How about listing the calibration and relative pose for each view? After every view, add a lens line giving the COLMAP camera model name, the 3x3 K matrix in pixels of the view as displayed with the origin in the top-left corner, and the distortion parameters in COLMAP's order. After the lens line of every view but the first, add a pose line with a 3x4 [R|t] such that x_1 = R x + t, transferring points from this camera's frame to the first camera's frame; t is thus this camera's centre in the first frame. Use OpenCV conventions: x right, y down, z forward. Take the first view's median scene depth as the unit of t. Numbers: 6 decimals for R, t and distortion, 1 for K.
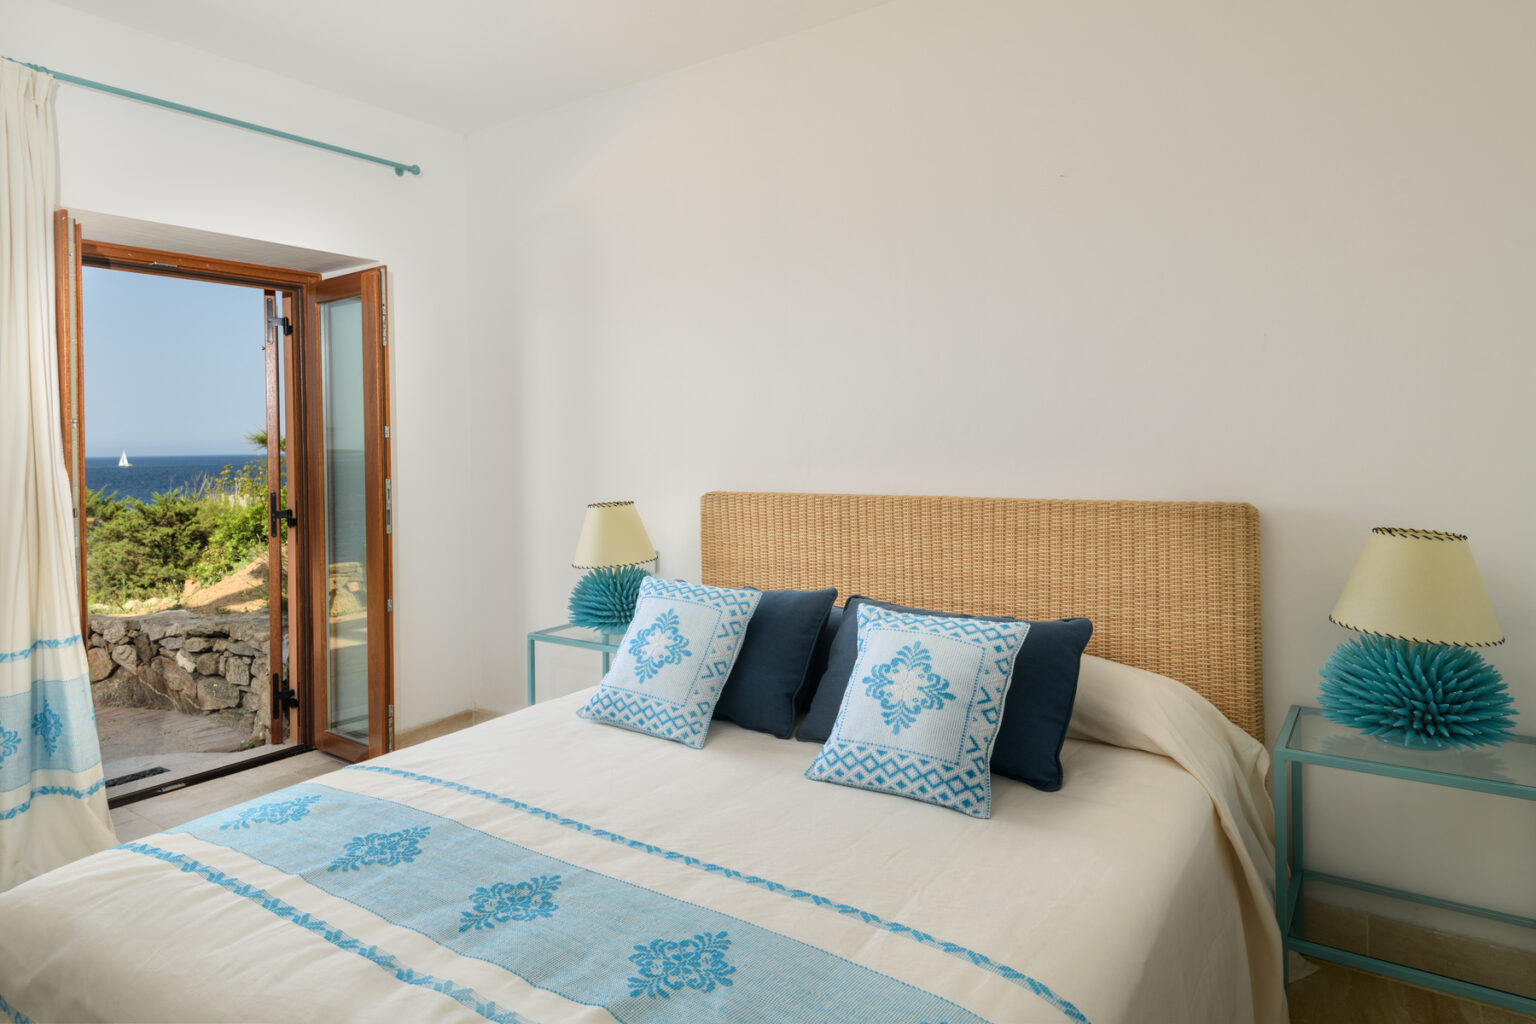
lens RADIAL K [[908.5, 0, 768.0], [0, 908.5, 512.0], [0, 0, 1]] dist [0.060056, -0.000029]
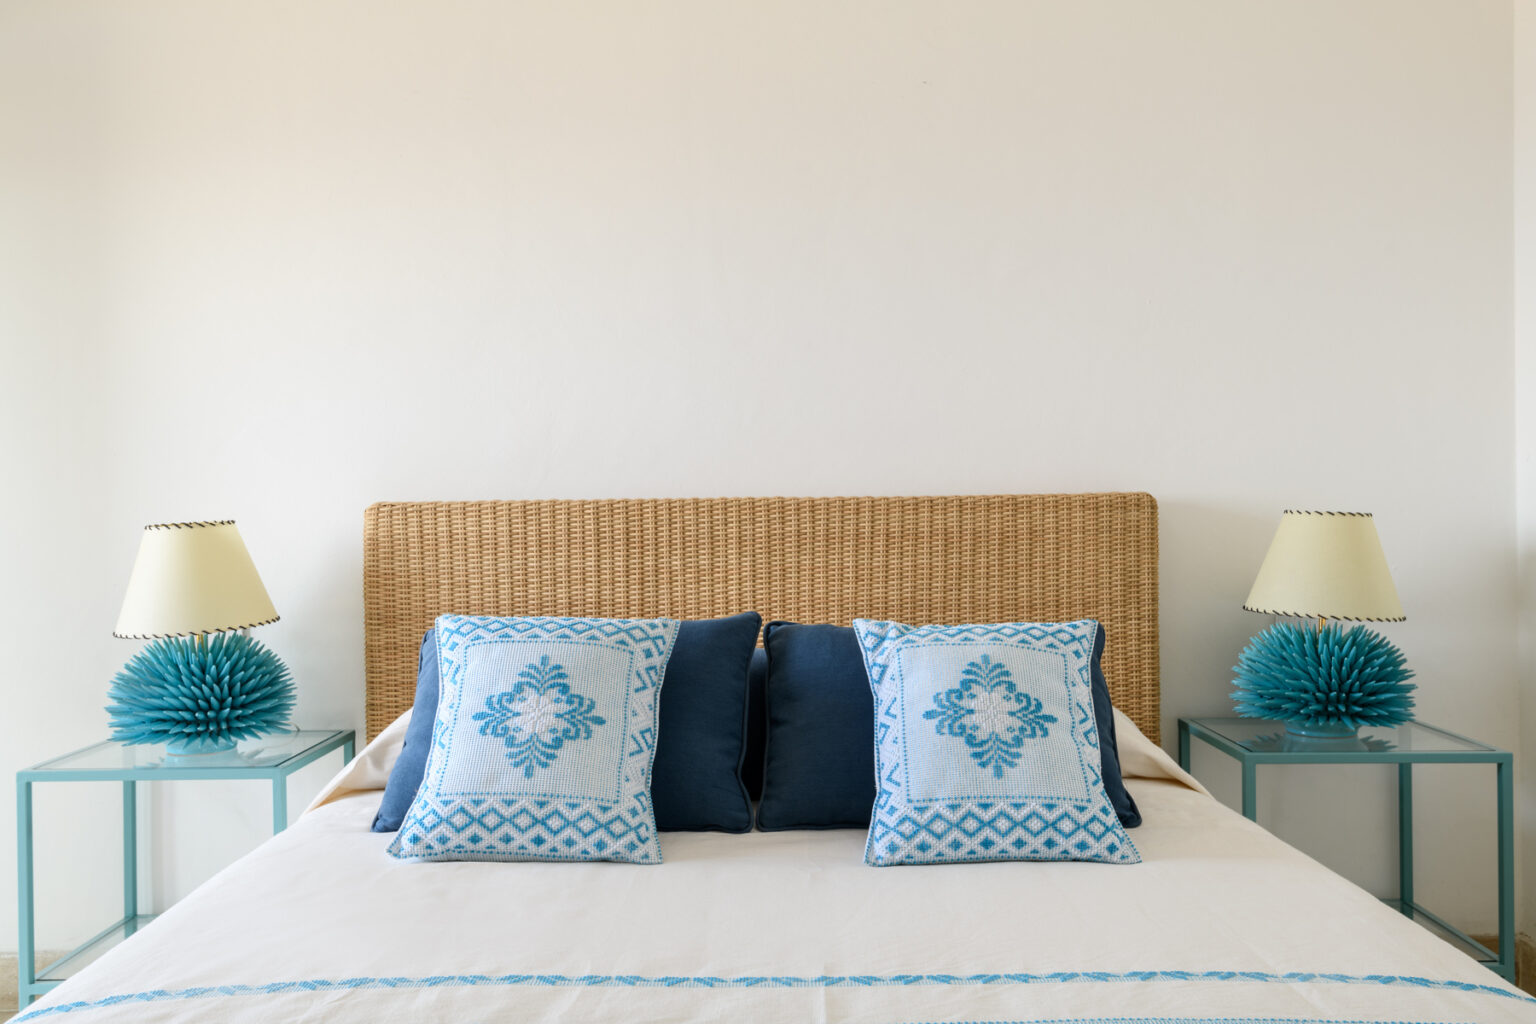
lens RADIAL K [[1231.7, 0, 768.0], [0, 1231.7, 512.0], [0, 0, 1]] dist [0.030830, 0.006970]
pose [[0.827658, -0.001118, 0.561232, -0.542404], [0.041258, 0.997413, -0.058858, 0.076754], [-0.559714, 0.071869, 0.825563, 0.254941]]
